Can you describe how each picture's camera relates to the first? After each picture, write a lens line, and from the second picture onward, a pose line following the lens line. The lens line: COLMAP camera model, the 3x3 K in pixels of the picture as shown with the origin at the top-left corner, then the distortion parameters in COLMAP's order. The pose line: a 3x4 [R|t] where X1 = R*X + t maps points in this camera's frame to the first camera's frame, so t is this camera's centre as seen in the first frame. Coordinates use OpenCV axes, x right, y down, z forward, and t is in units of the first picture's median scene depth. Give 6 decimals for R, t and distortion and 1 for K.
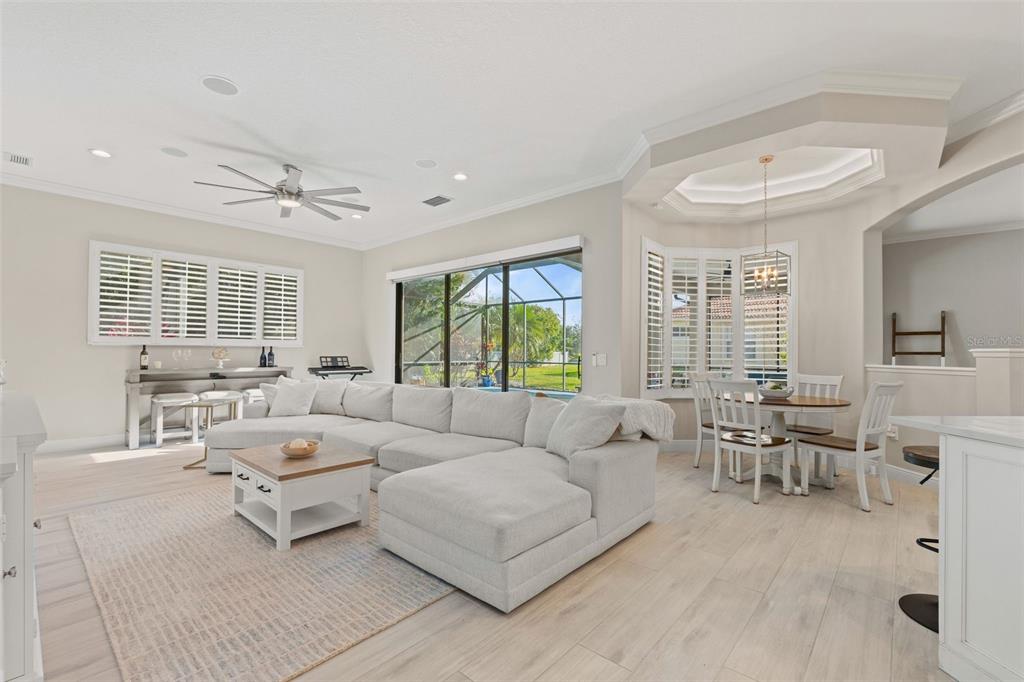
lens RADIAL K [[450.7, 0, 514.8], [0, 450.7, 346.0], [0, 0, 1]] dist [-0.001952, -0.000081]
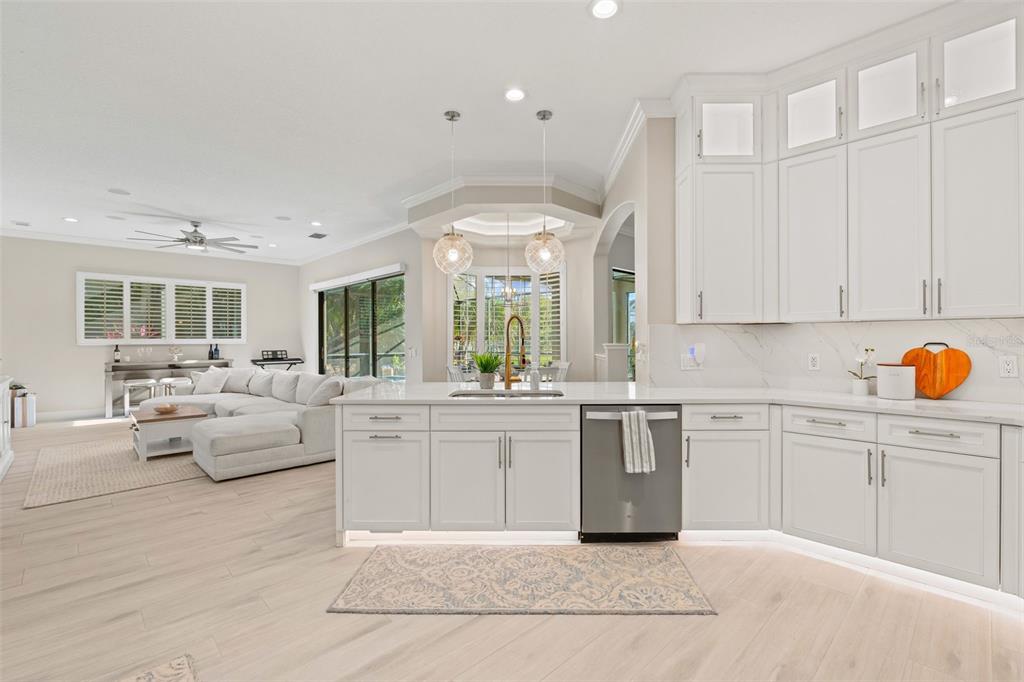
lens RADIAL K [[450.7, 0, 514.6], [0, 450.7, 339.5], [0, 0, 1]] dist [-0.001952, -0.000081]
pose [[0.997971, -0.012057, -0.062517, 0.460001], [0.012694, 0.999871, 0.009800, -0.015295], [0.062391, -0.010573, 0.997996, -0.293683]]
